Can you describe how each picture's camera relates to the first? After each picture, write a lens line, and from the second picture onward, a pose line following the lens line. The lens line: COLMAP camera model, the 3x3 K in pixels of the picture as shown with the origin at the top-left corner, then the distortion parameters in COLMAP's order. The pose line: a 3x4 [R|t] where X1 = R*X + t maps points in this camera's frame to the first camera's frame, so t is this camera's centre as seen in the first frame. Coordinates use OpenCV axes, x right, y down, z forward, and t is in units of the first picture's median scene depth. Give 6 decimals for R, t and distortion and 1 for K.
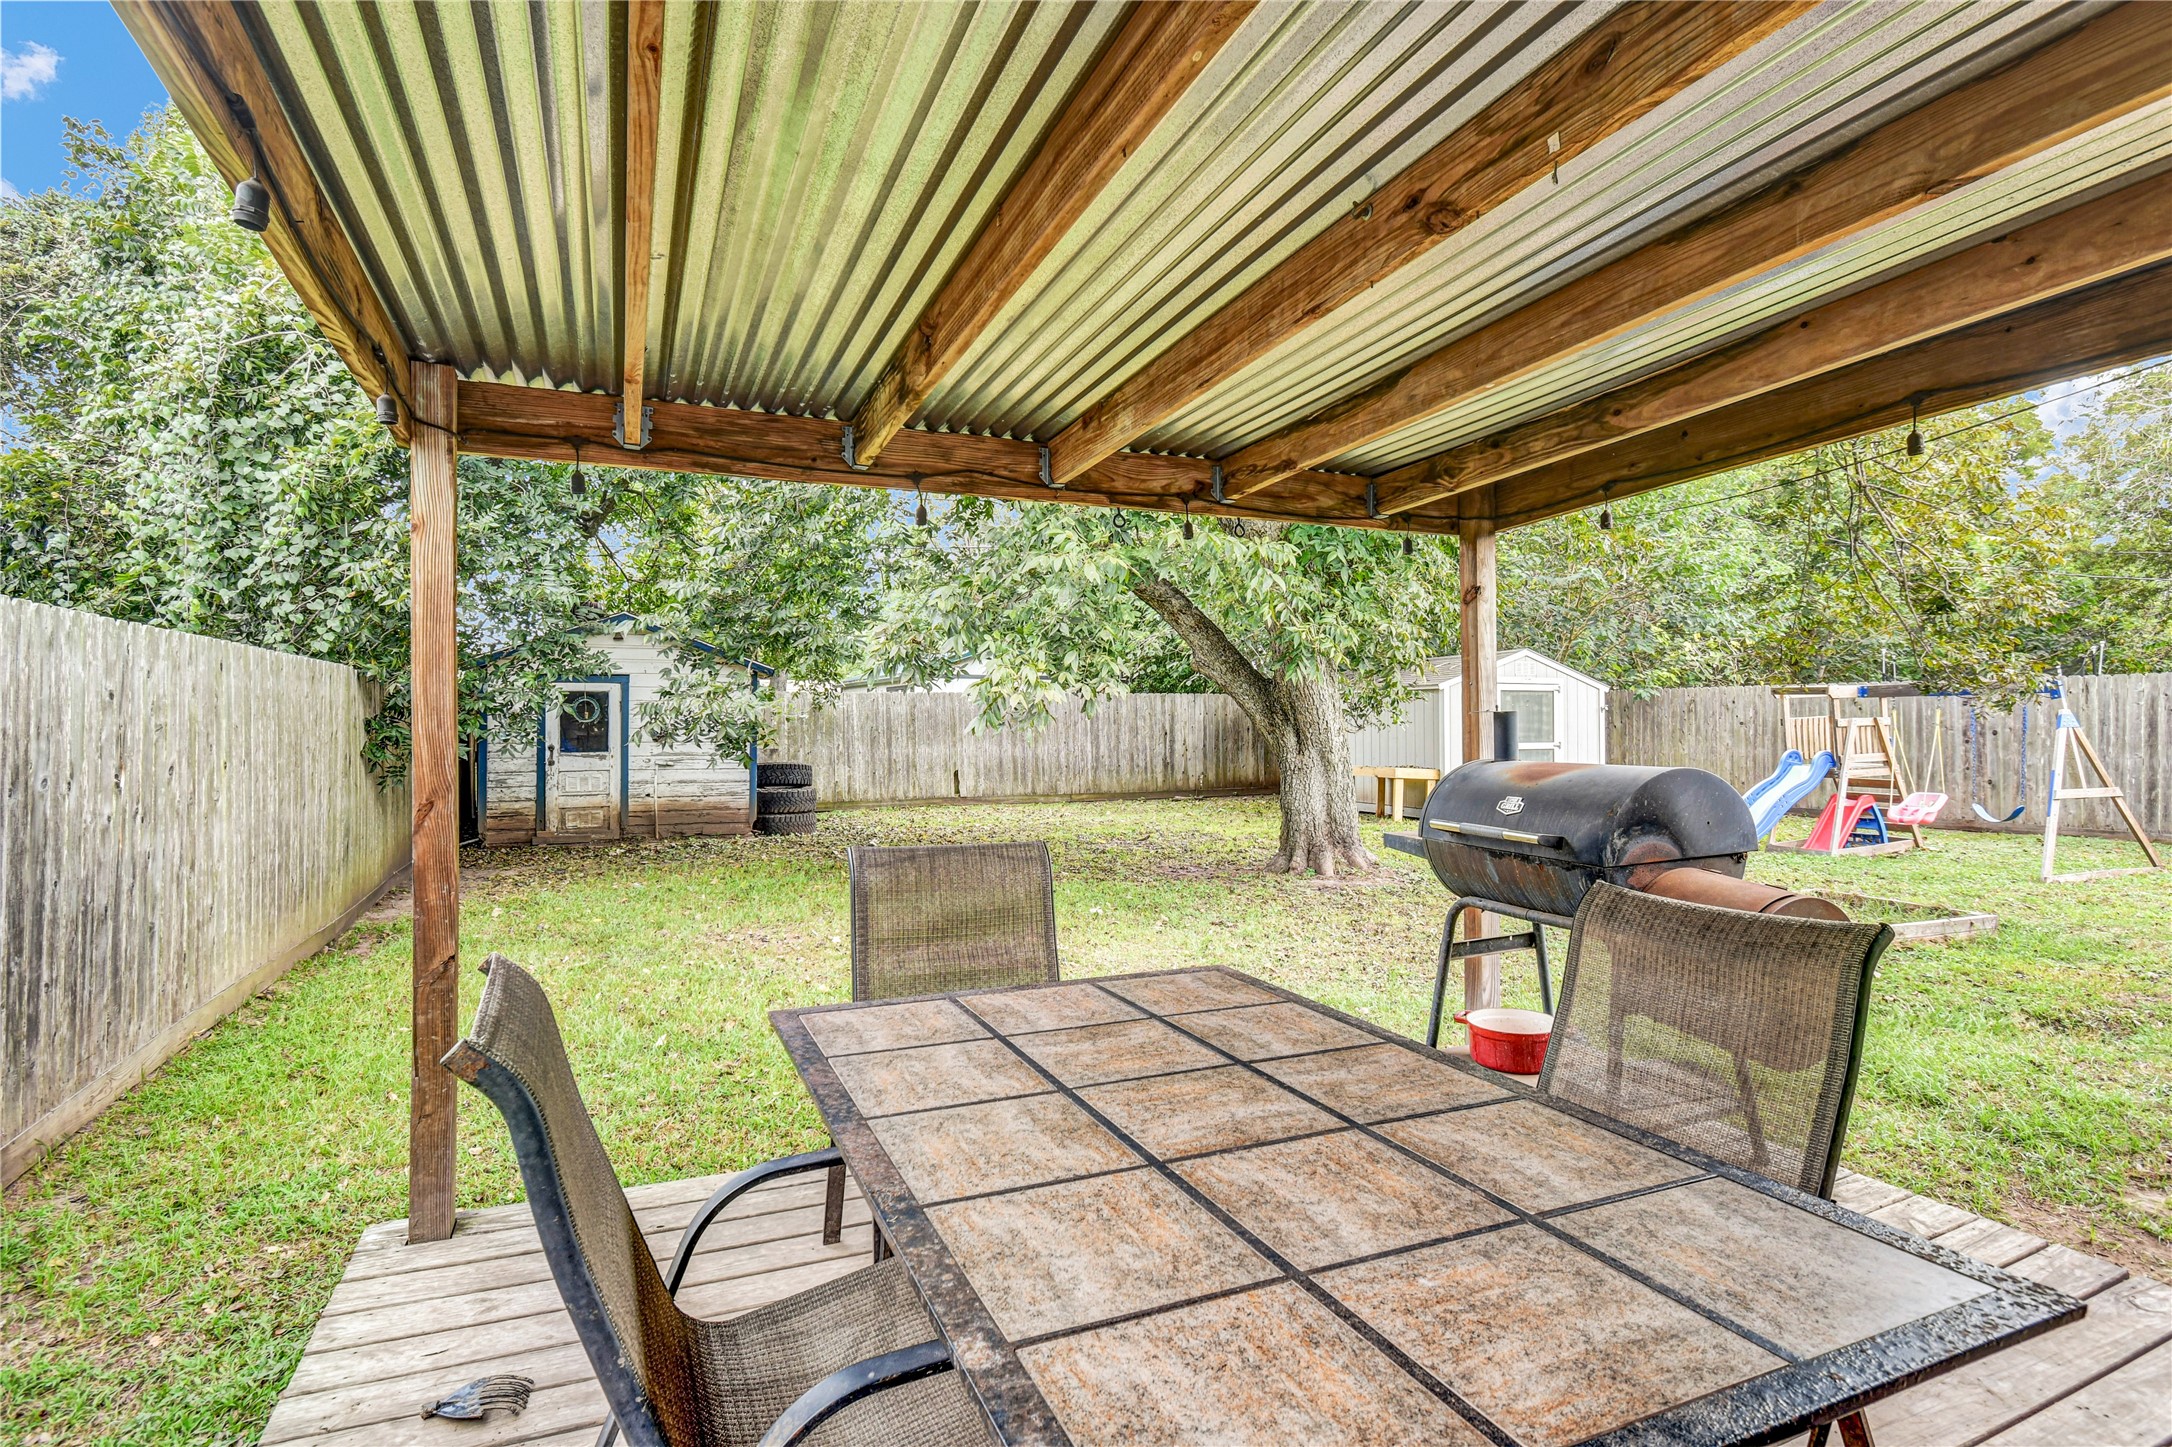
lens RADIAL K [[1052.1, 0, 1080.8], [0, 1052.1, 722.3], [0, 0, 1]] dist [-0.004598, -0.000457]
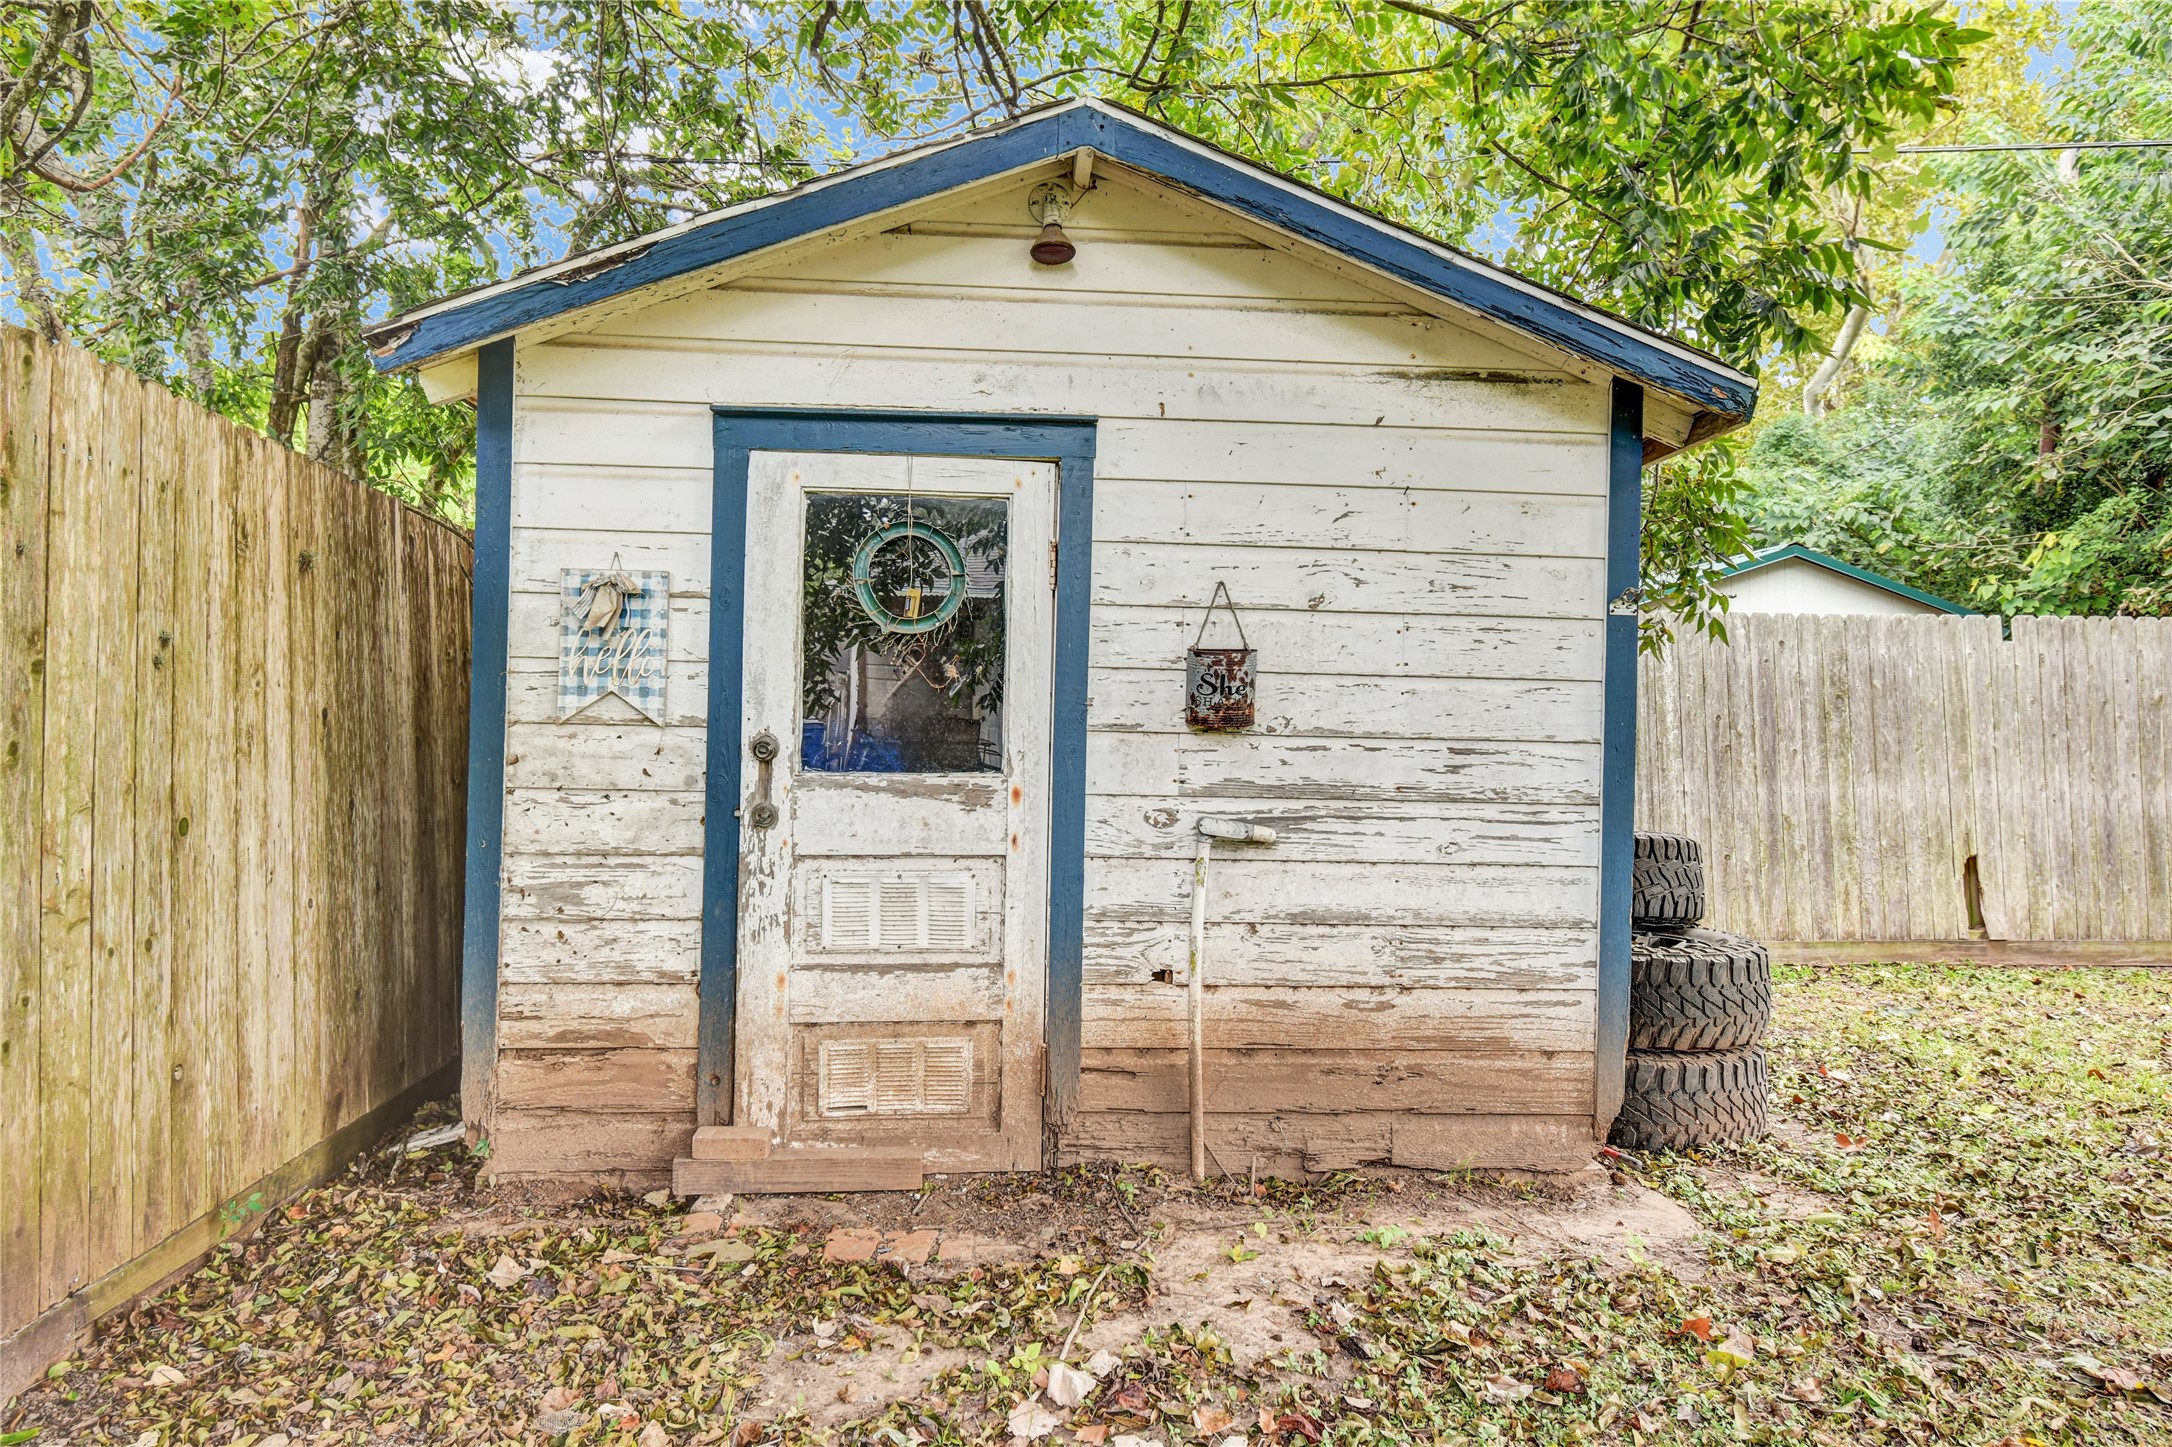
lens RADIAL K [[1393.8, 0, 1094.4], [0, 1393.8, 724.2], [0, 0, 1]] dist [-0.001975, 0.001452]
pose [[0.951773, 0.018211, -0.306261, -0.337463], [-0.020561, 0.999779, -0.004449, 0.018339], [0.306112, 0.010532, 0.951937, 0.718608]]
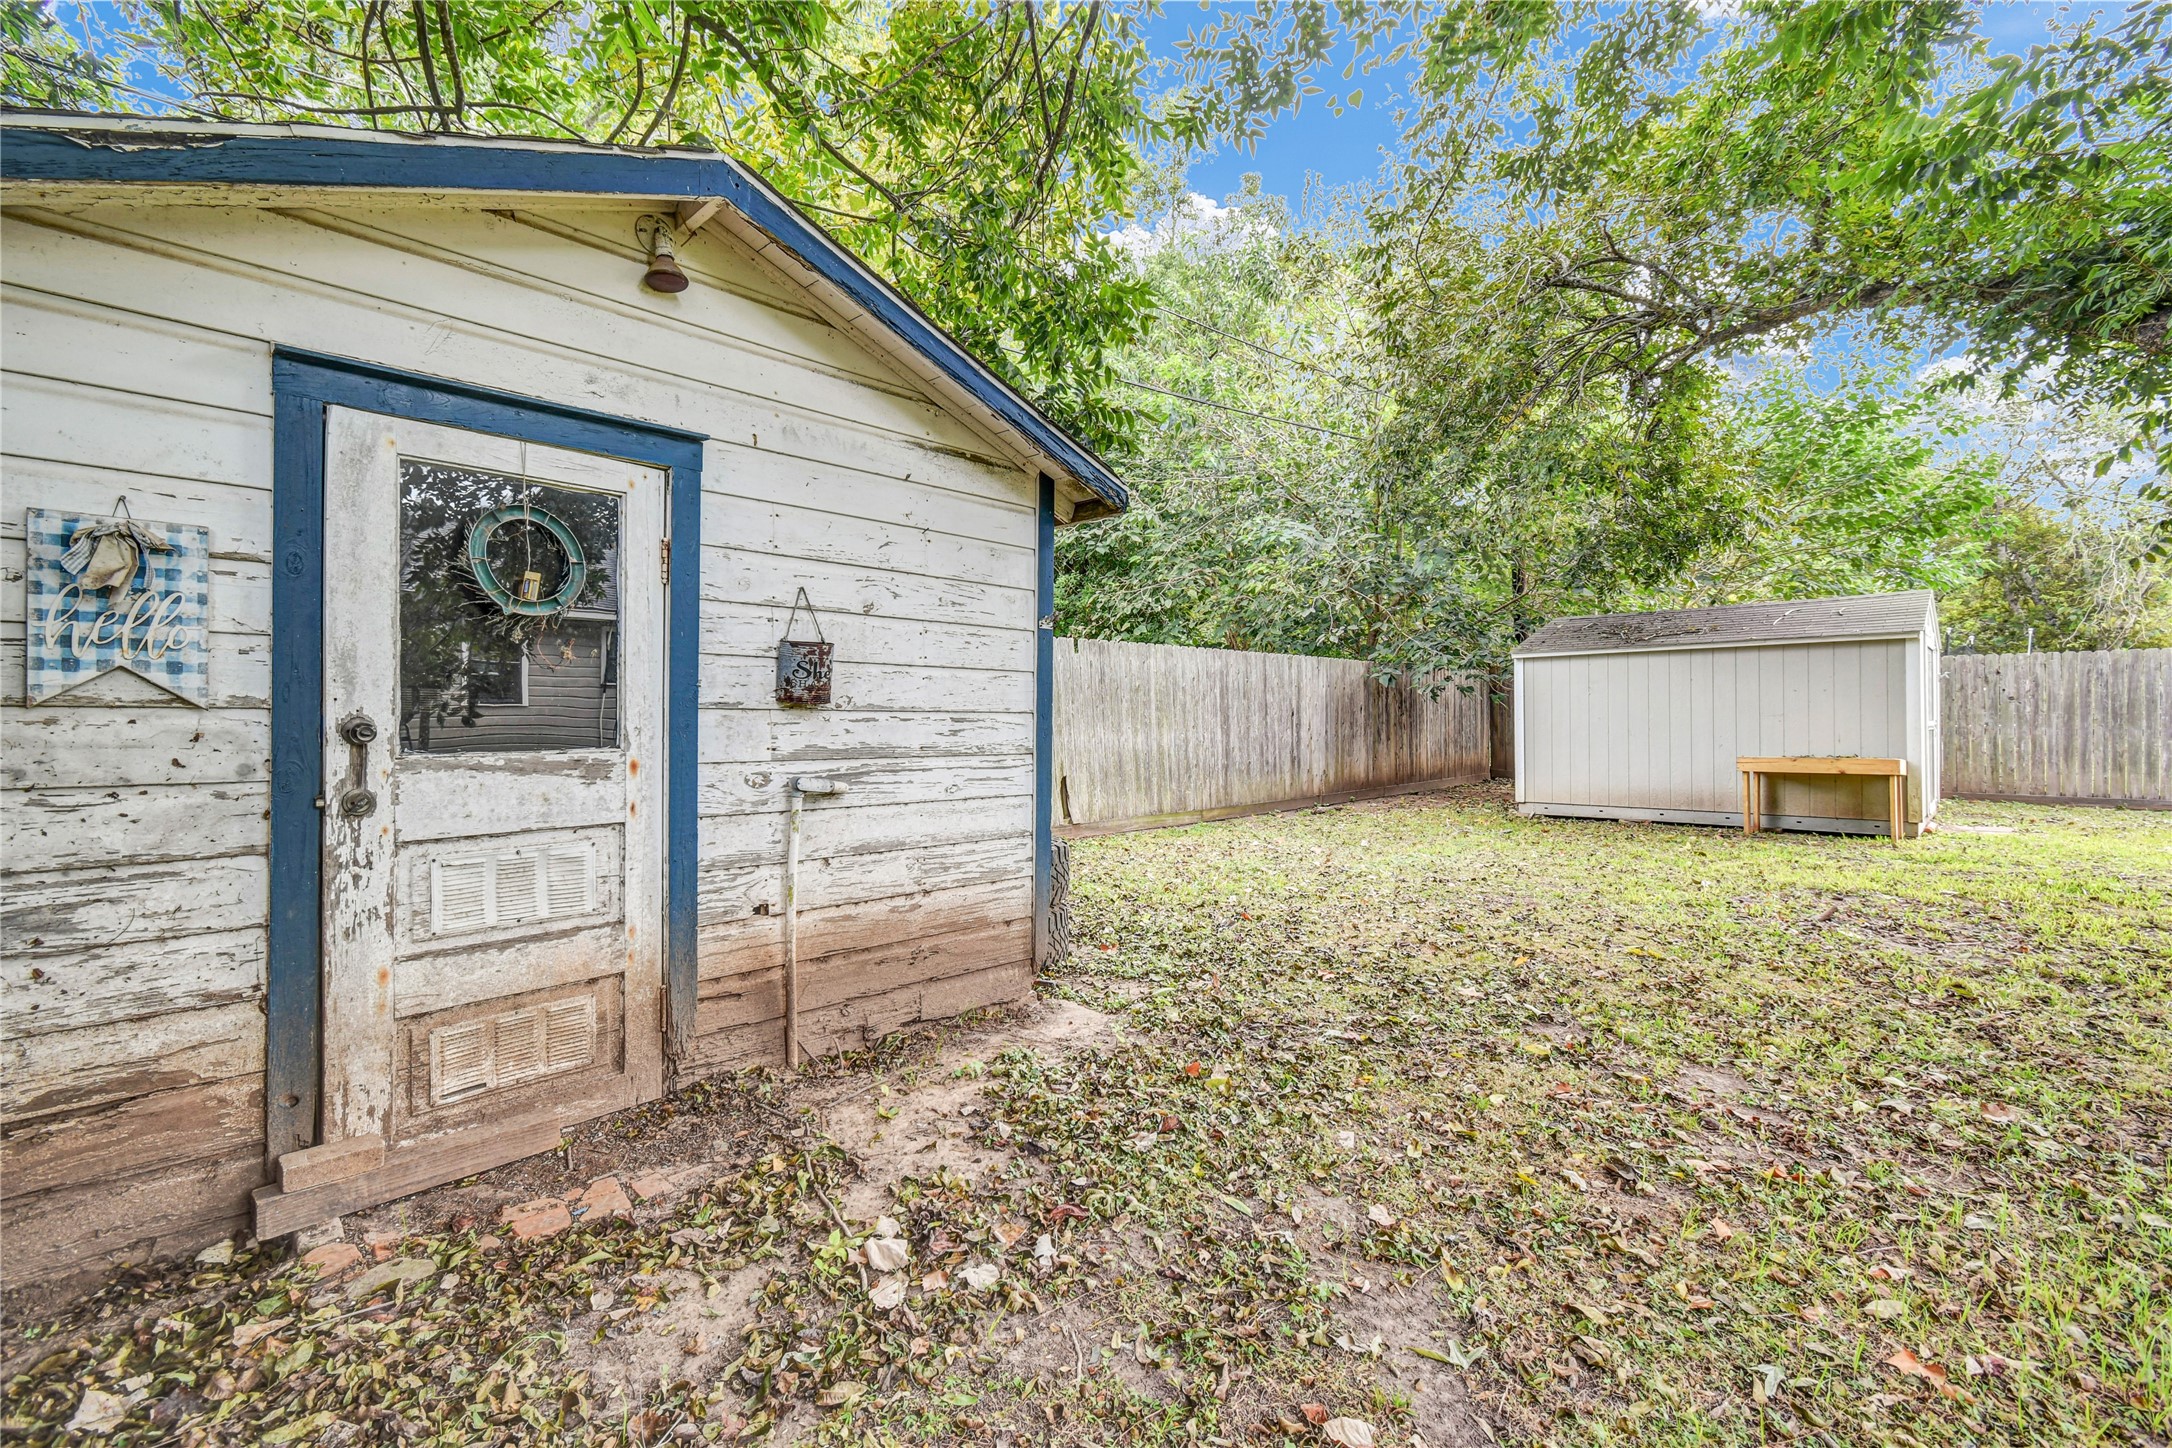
lens RADIAL K [[960.6, 0, 1097.0], [0, 960.6, 723.8], [0, 0, 1]] dist [0.007291, -0.004005]
pose [[0.907249, 0.001761, 0.420590, -0.437546], [-0.005043, 0.999965, 0.006692, 0.020131], [-0.420563, -0.008193, 0.907226, 0.744180]]
